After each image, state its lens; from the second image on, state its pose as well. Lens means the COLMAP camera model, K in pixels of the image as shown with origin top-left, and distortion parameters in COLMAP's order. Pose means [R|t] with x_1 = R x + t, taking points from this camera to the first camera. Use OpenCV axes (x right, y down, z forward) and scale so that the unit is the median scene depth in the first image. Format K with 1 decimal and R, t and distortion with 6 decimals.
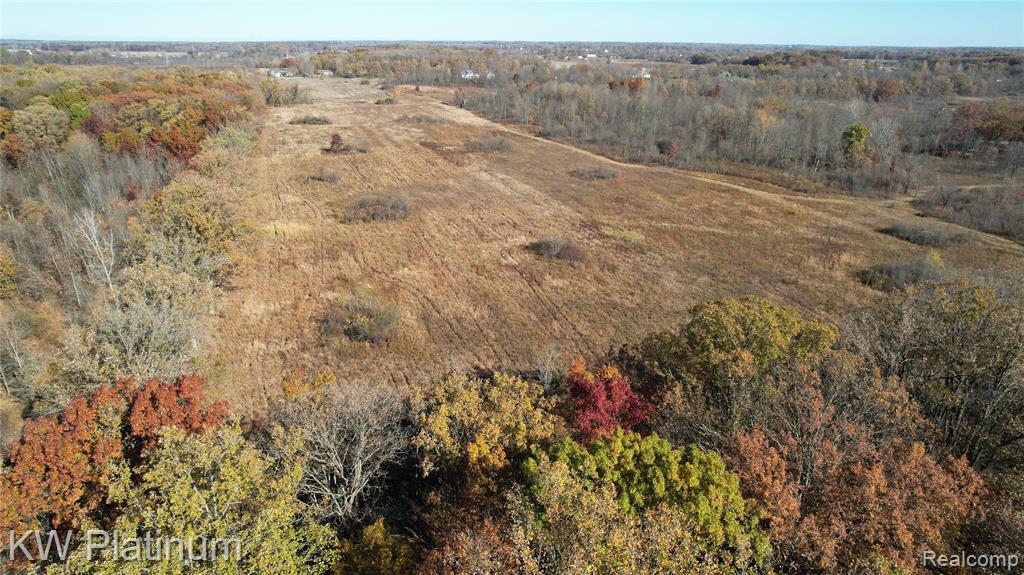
lens RADIAL K [[660.0, 0, 516.4], [0, 660.0, 291.6], [0, 0, 1]] dist [-0.082385, 0.079936]
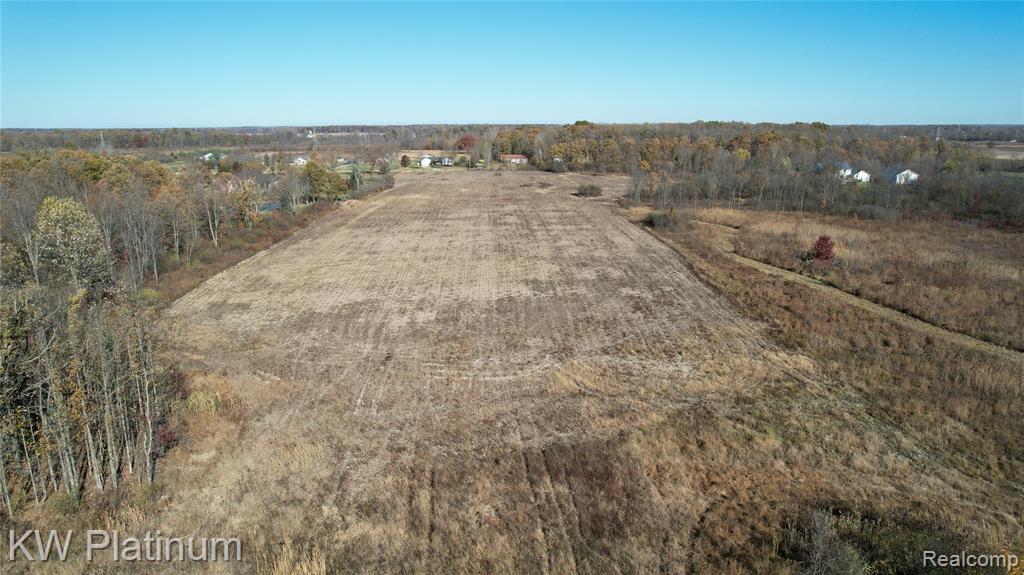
lens RADIAL K [[660.0, 0, 516.4], [0, 660.0, 291.6], [0, 0, 1]] dist [-0.082385, 0.079936]
pose [[0.951918, 0.063933, -0.299609, -0.145974], [-0.099162, 0.989634, -0.103883, -0.207026], [0.289862, 0.128598, 0.948390, 0.600053]]
